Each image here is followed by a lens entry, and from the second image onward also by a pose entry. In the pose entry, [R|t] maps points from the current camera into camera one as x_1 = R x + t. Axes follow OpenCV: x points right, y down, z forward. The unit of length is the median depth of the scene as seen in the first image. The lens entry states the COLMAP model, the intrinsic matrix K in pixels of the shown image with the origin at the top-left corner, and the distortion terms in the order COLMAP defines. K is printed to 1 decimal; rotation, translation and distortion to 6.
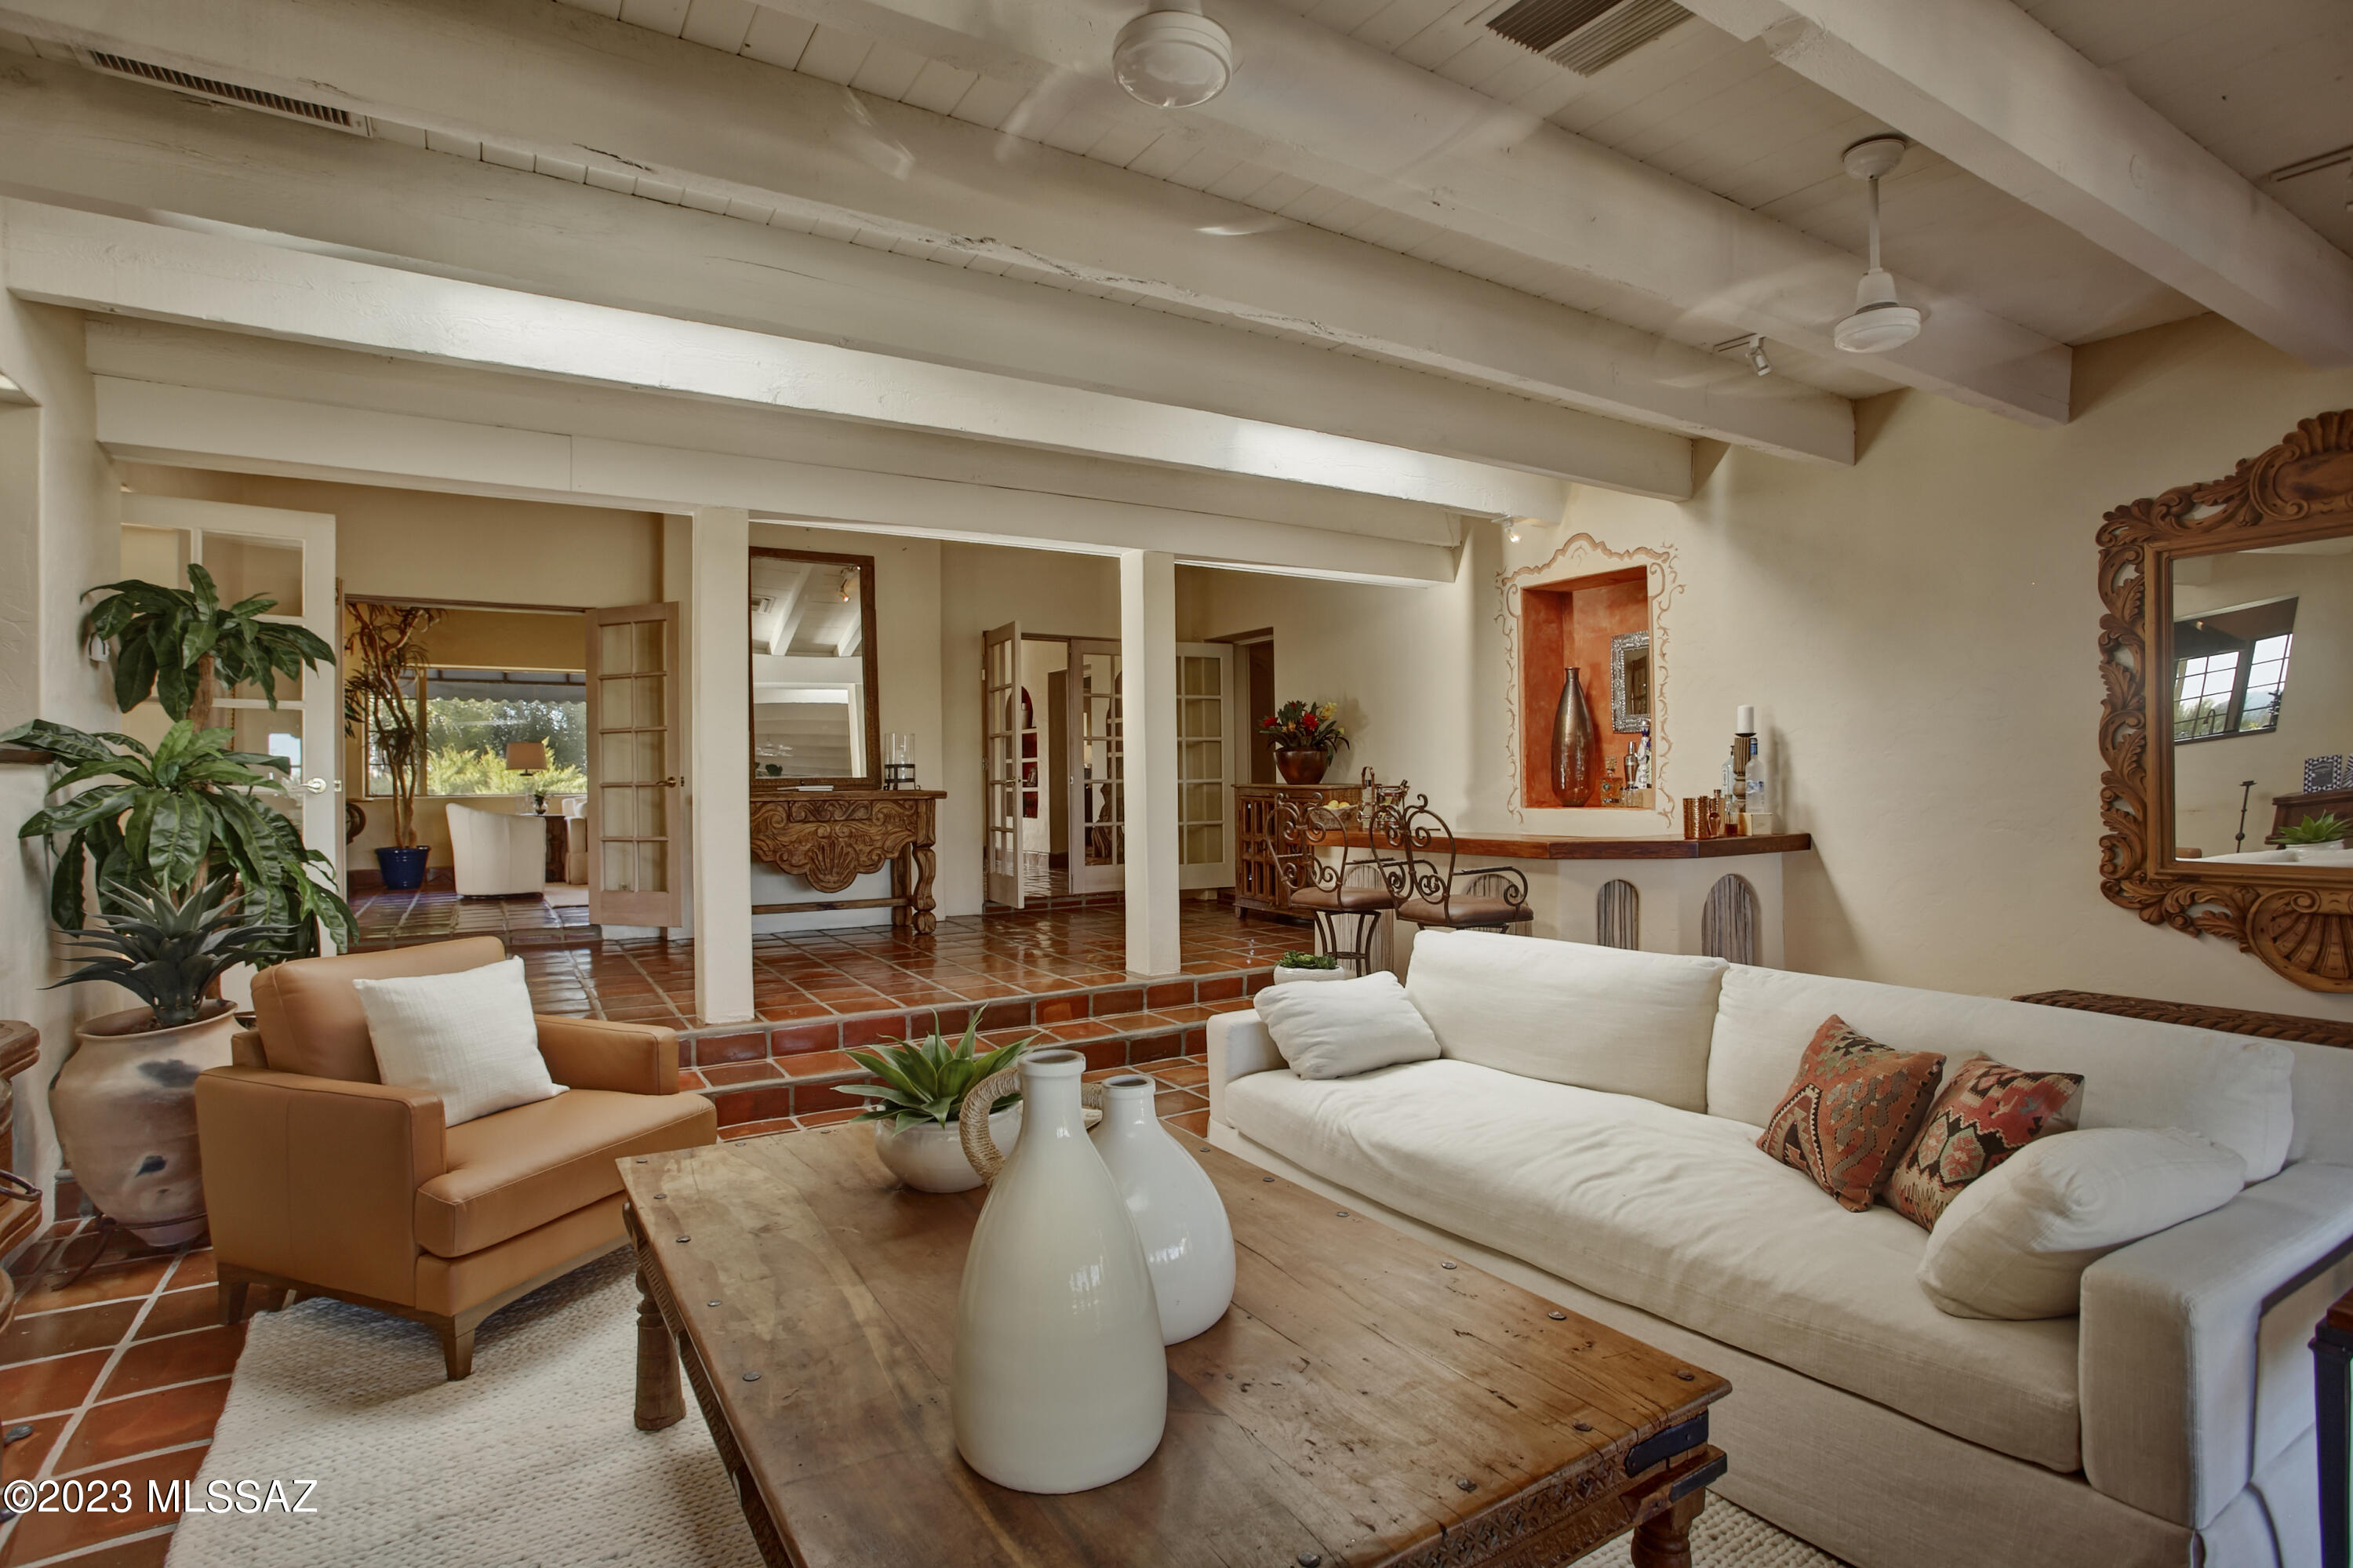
lens RADIAL K [[1151.9, 0, 1167.9], [0, 1151.9, 782.9], [0, 0, 1]] dist [-0.036616, 0.003433]
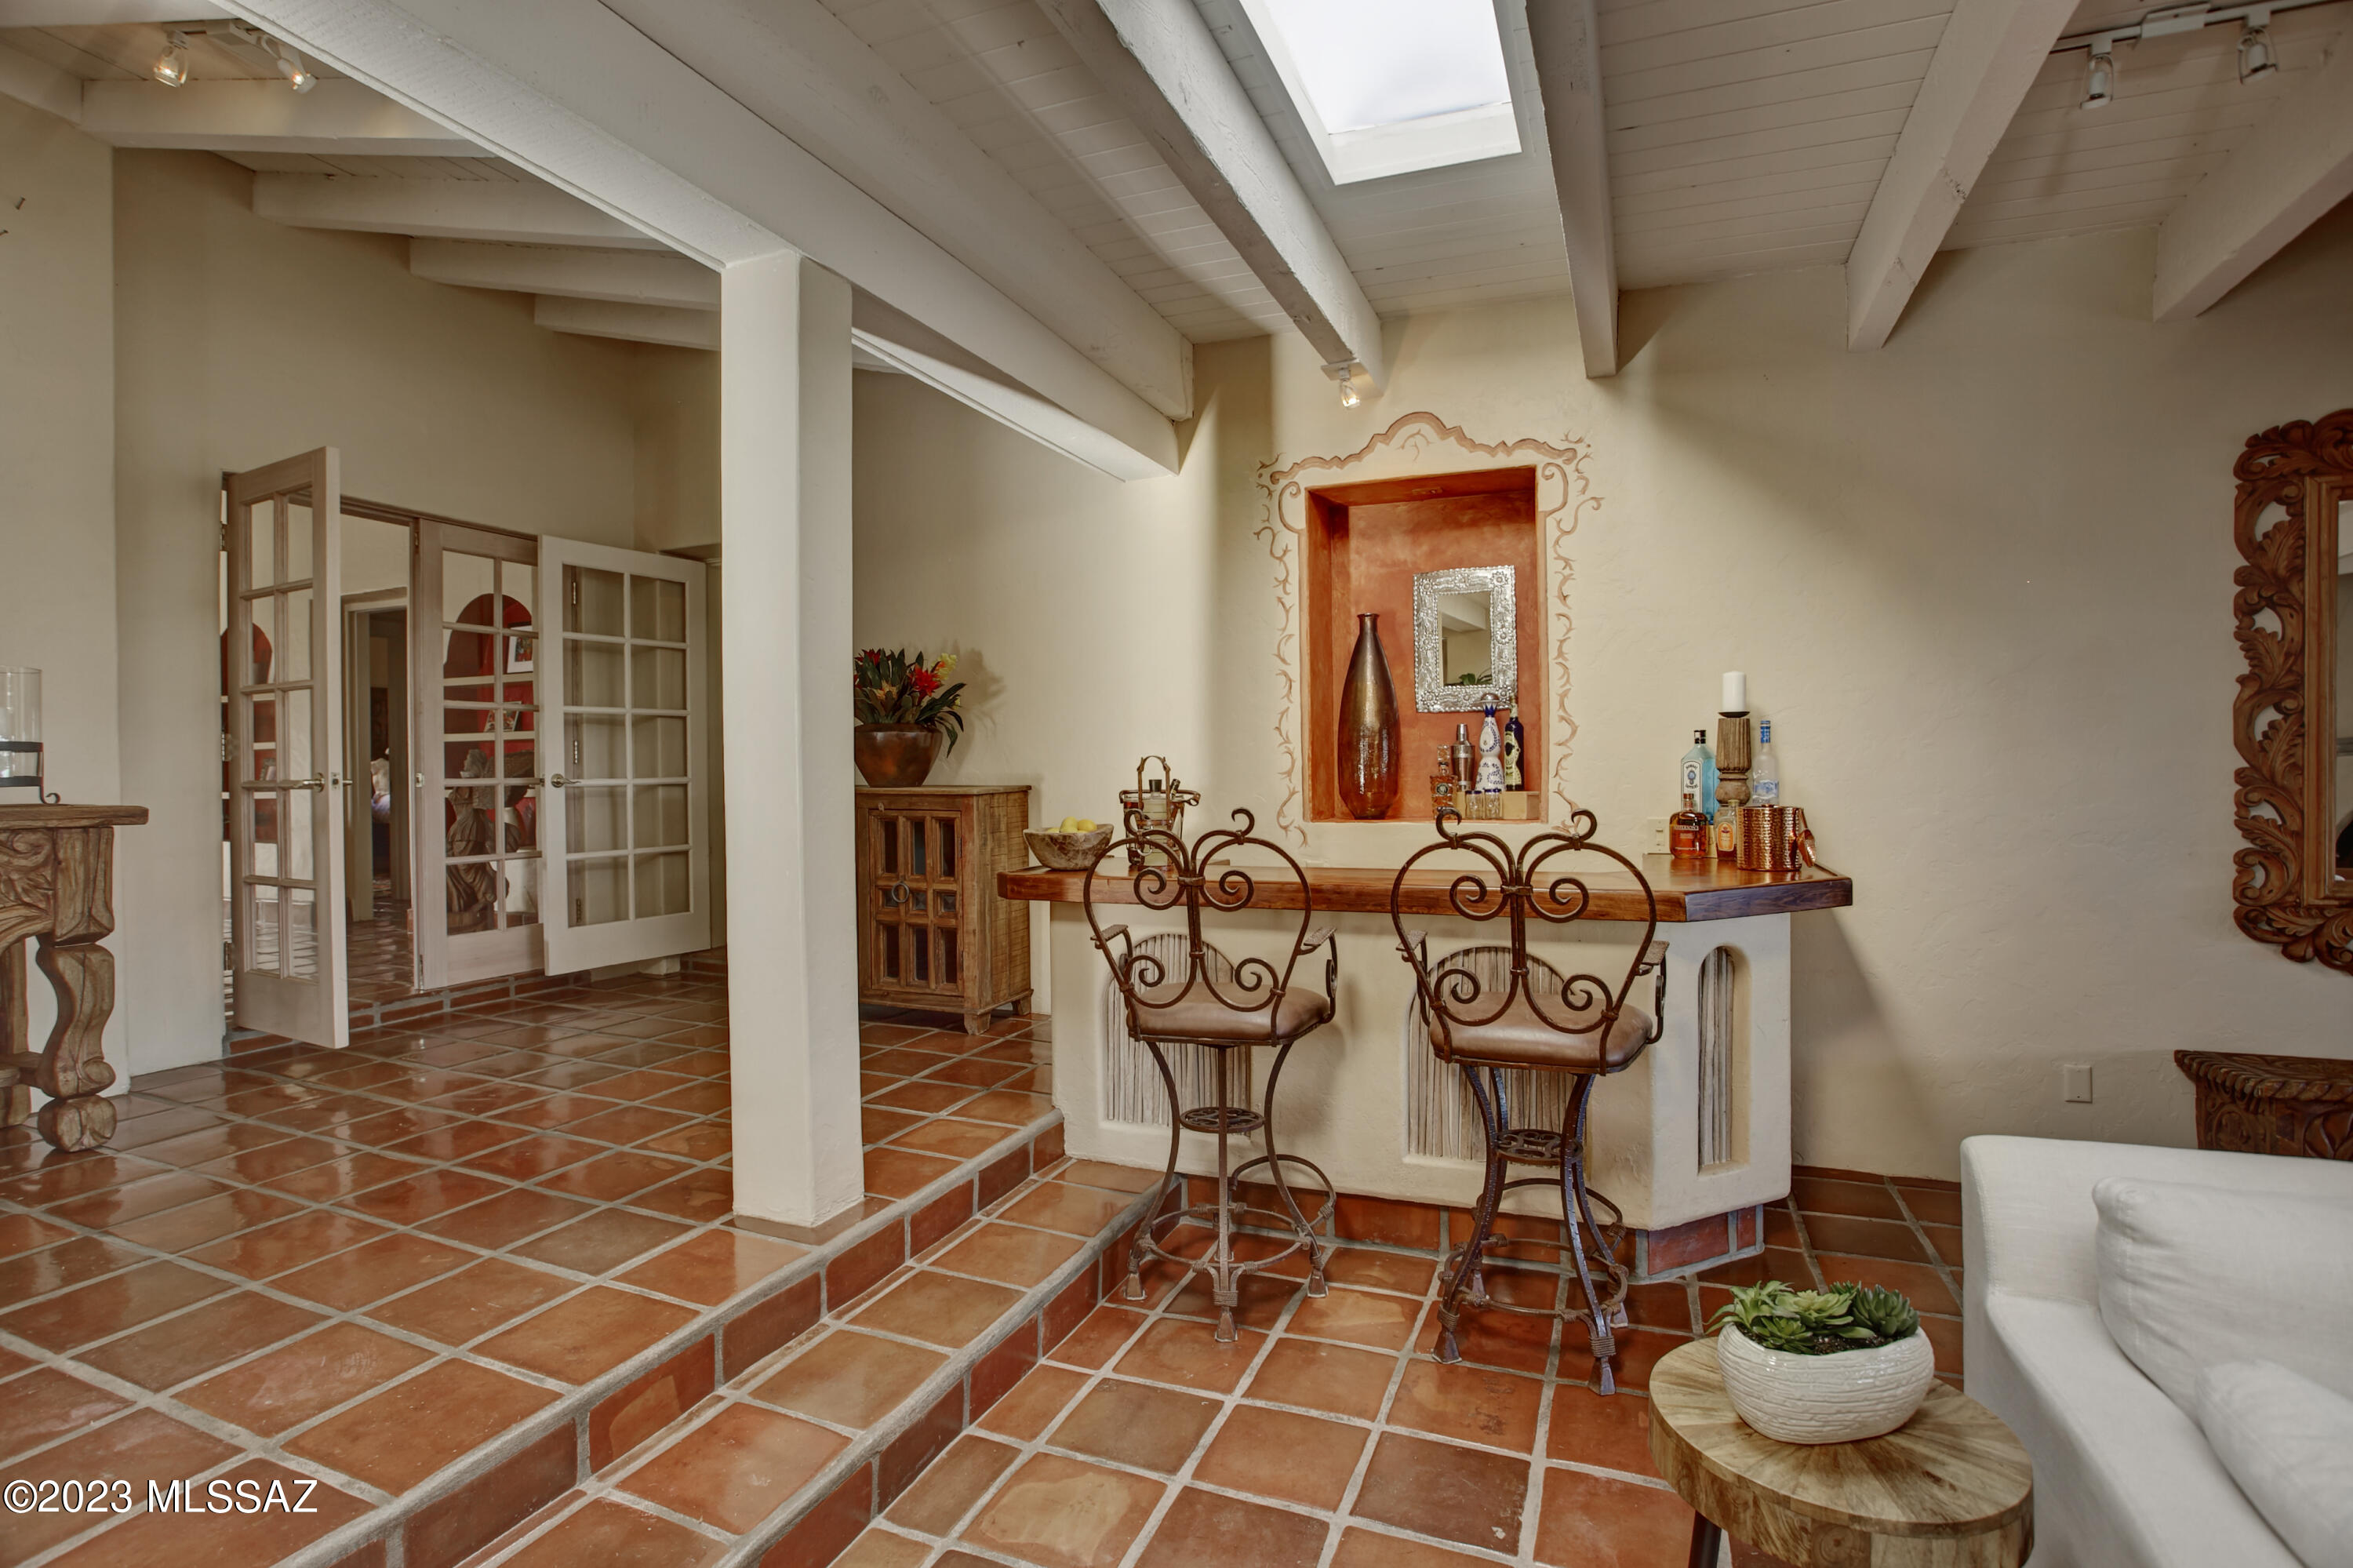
lens RADIAL K [[1151.9, 0, 1174.1], [0, 1151.9, 779.8], [0, 0, 1]] dist [-0.036616, 0.003433]
pose [[0.817131, -0.001412, 0.576451, -0.139260], [0.001727, 0.999999, 0.000001, -0.002400], [-0.576450, 0.000995, 0.817132, 0.512284]]
